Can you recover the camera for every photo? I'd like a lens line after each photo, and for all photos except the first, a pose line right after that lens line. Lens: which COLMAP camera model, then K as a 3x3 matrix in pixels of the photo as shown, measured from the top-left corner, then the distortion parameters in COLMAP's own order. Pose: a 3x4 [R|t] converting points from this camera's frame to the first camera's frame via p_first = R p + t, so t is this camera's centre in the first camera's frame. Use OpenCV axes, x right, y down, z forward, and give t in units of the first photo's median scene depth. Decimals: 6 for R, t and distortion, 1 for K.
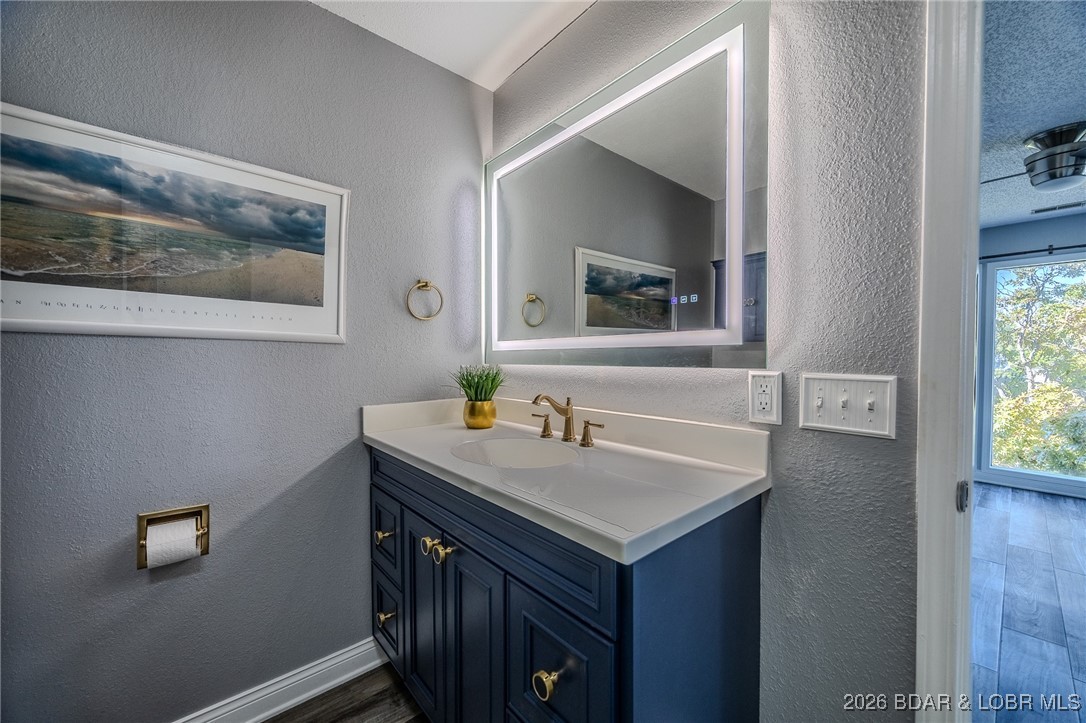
lens RADIAL K [[418.1, 0, 543.0], [0, 418.1, 361.5], [0, 0, 1]] dist [-0.000381, -0.000223]
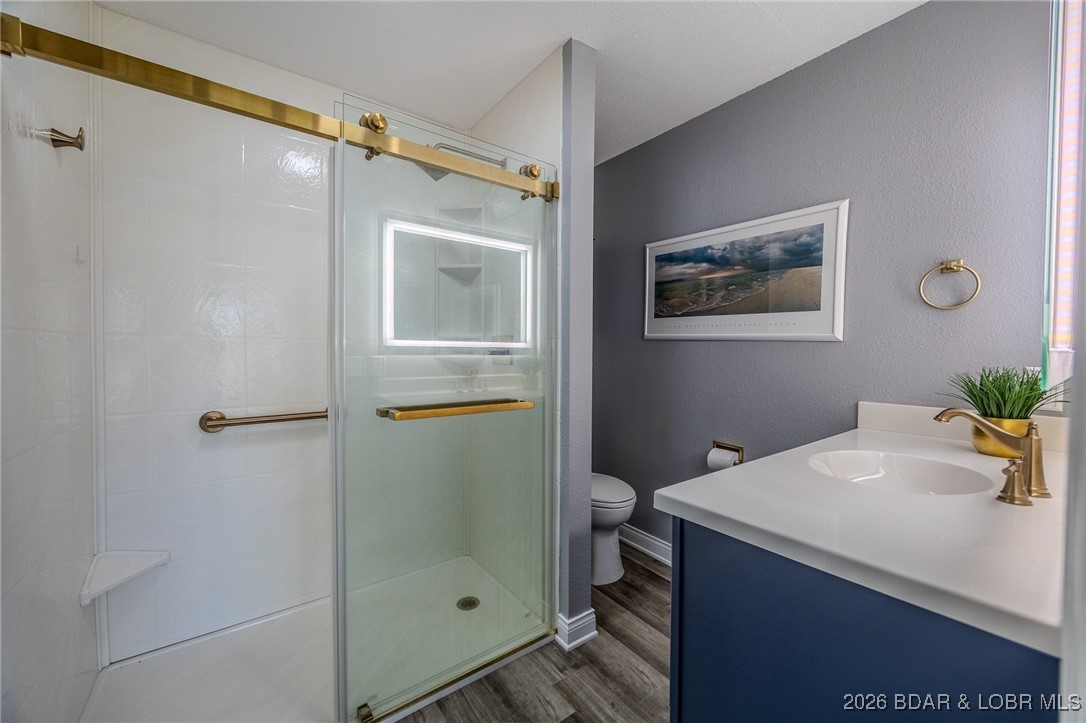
lens RADIAL K [[418.1, 0, 543.0], [0, 418.1, 361.5], [0, 0, 1]] dist [-0.000381, -0.000223]
pose [[-0.075306, 0.028587, -0.996751, 0.801112], [-0.024419, 0.999236, 0.030504, -0.005883], [0.996861, 0.026637, -0.074551, 0.364957]]
